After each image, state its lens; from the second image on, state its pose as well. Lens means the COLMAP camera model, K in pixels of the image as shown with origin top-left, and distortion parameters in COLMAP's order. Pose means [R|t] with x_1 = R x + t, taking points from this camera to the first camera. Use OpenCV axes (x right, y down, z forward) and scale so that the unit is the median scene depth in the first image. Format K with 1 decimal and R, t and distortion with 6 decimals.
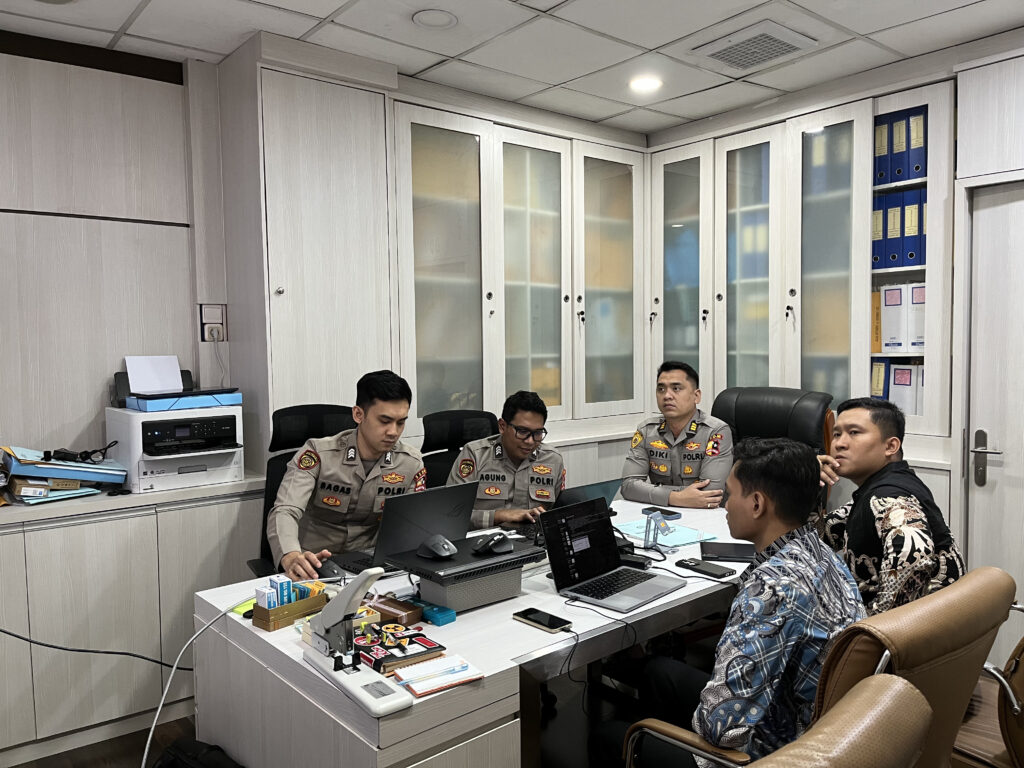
lens RADIAL K [[778.5, 0, 491.9], [0, 778.5, 381.3], [0, 0, 1]] dist [0.036702, -0.000744]
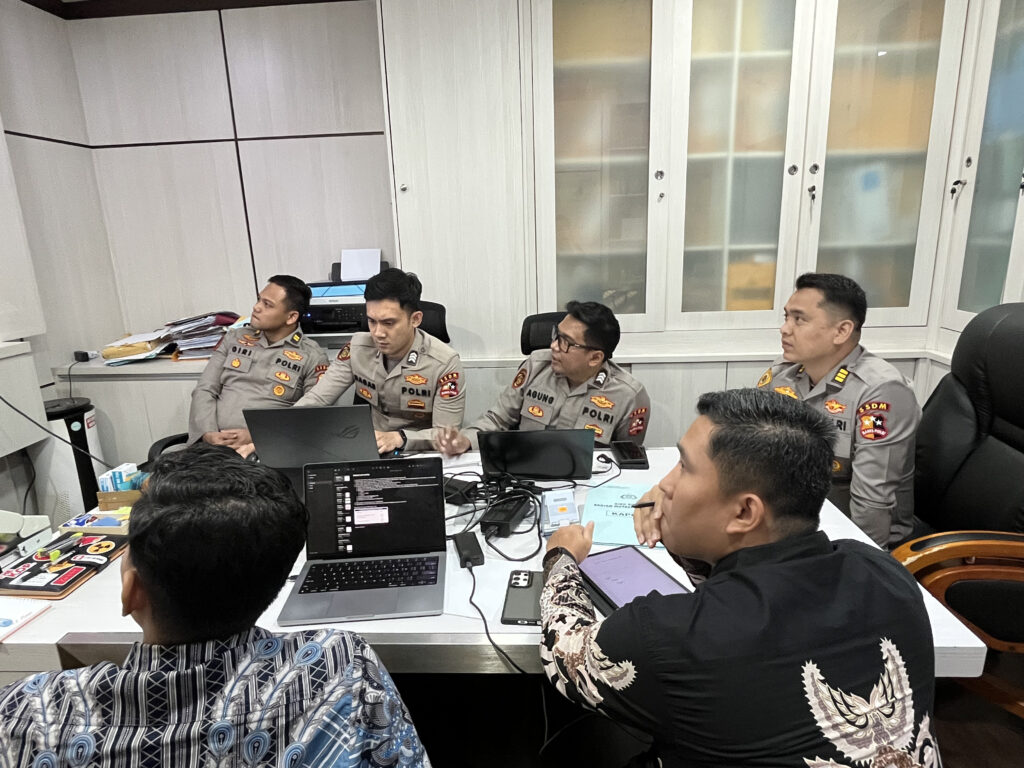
lens RADIAL K [[609.2, 0, 509.8], [0, 609.2, 372.8], [0, 0, 1]] dist [-0.013407, -0.000478]
pose [[0.724067, 0.144319, -0.674462, 0.389120], [-0.010721, 0.980101, 0.198209, -0.032337], [0.689646, -0.136286, 0.711206, 0.436856]]
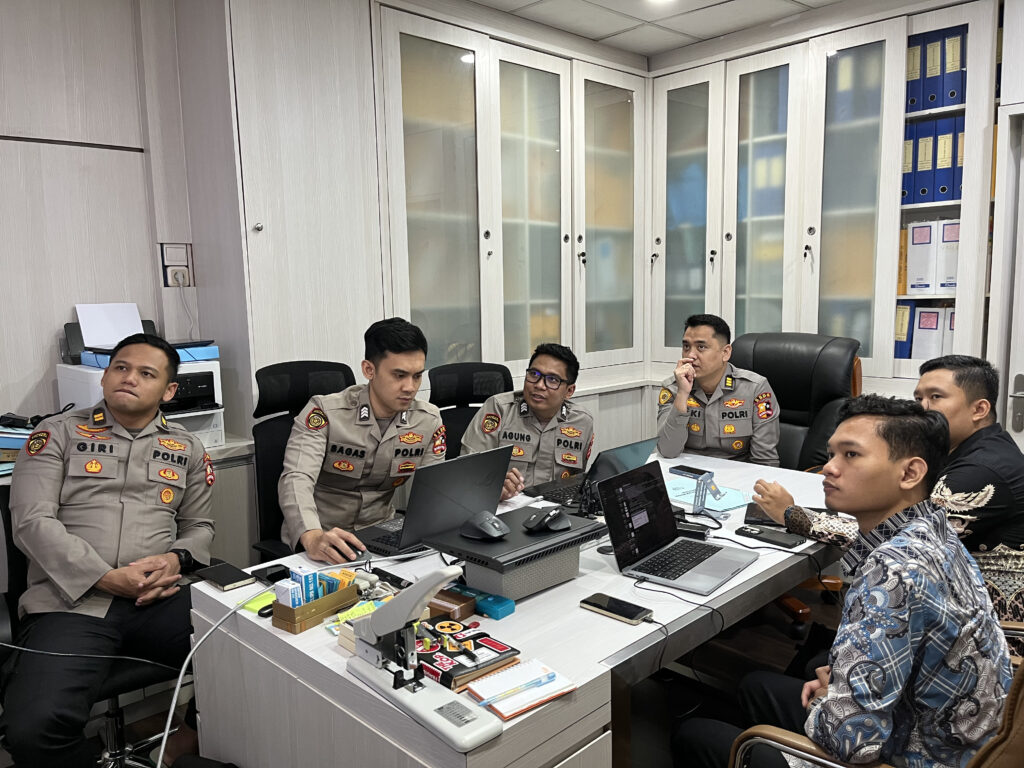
lens RADIAL K [[777.8, 0, 496.0], [0, 777.8, 388.5], [0, 0, 1]] dist [0.059877, -0.070378]
pose [[0.997024, -0.015331, 0.075550, -0.071017], [0.009511, 0.997001, 0.076806, -0.001620], [-0.076501, -0.075859, 0.994180, 0.095534]]
